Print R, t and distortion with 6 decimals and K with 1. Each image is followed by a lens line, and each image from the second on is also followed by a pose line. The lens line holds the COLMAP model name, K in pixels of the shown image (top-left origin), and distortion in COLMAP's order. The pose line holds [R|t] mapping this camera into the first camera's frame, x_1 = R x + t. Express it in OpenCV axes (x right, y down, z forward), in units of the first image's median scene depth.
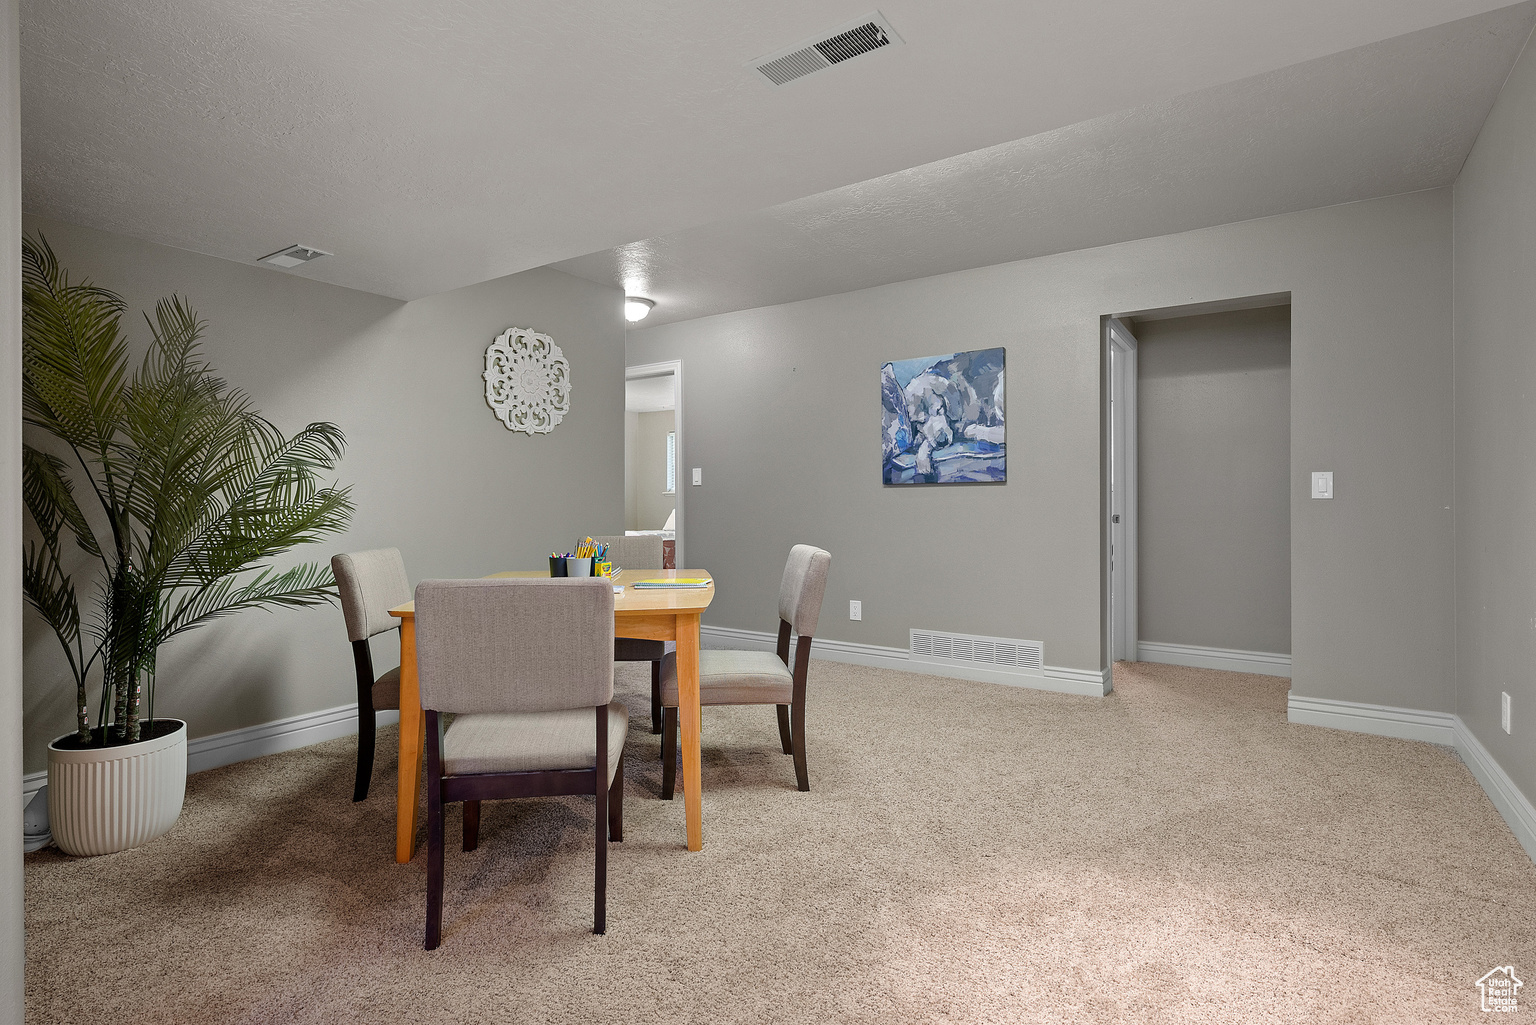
lens RADIAL K [[780.0, 0, 765.7], [0, 780.0, 505.2], [0, 0, 1]] dist [0.001100, 0.000859]
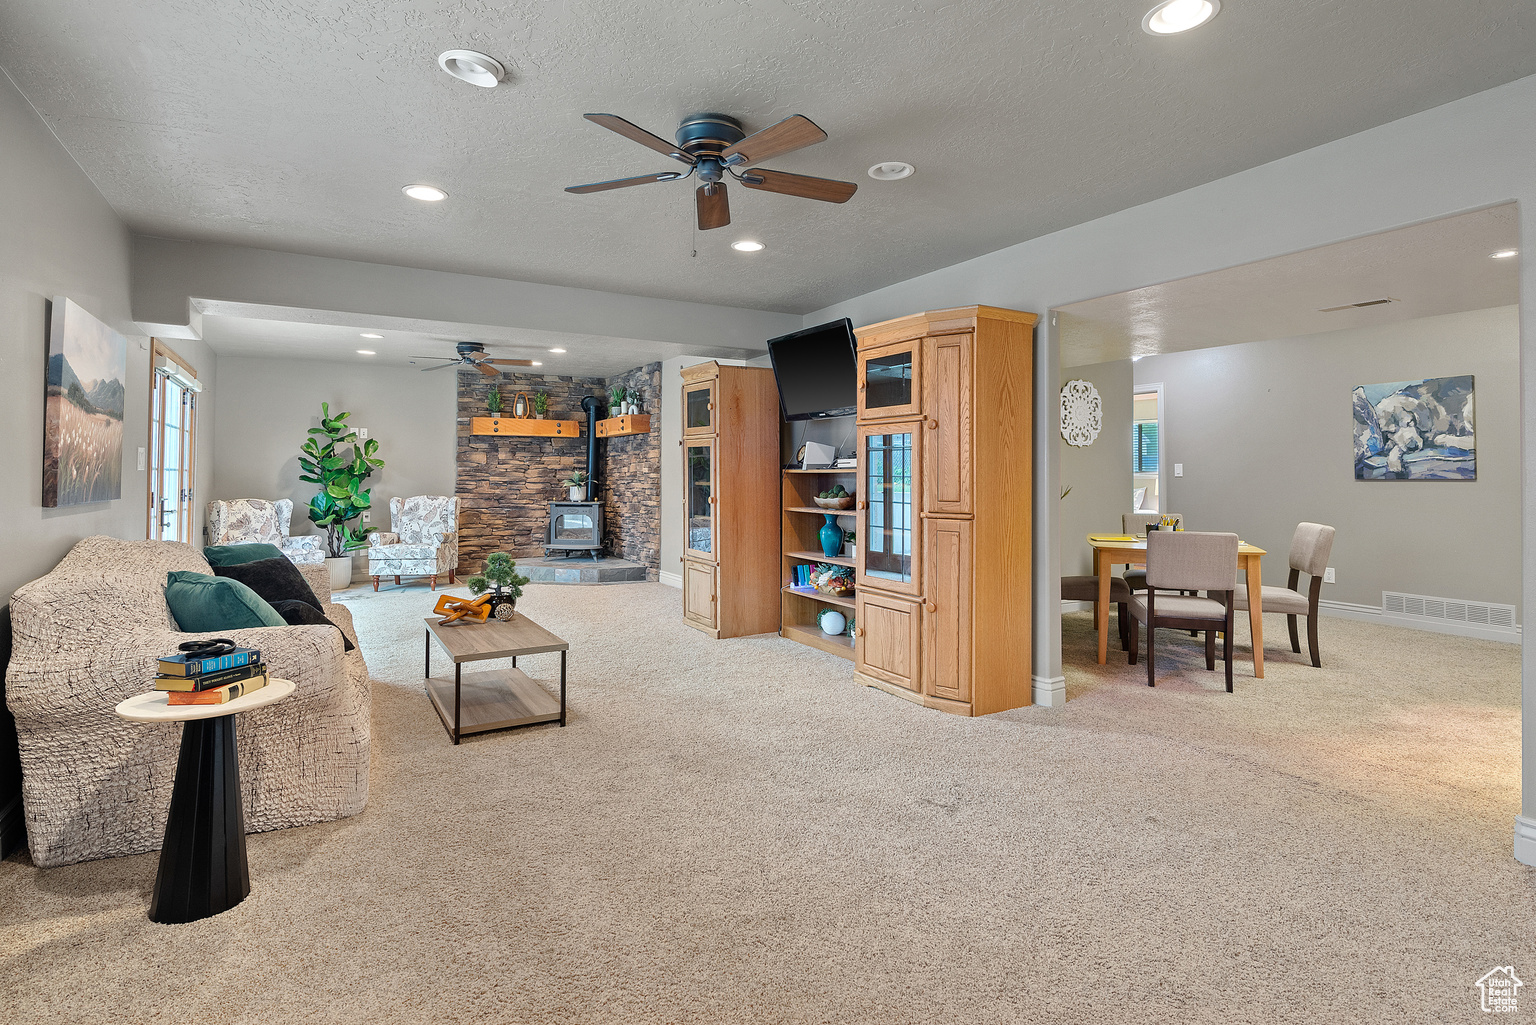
lens RADIAL K [[780.0, 0, 766.8], [0, 780.0, 461.2], [0, 0, 1]] dist [0.001100, 0.000859]
pose [[0.897644, -0.003345, -0.440709, -0.168300], [-0.006309, 0.999771, -0.020439, -0.024898], [0.440676, 0.021128, 0.897417, -0.649537]]
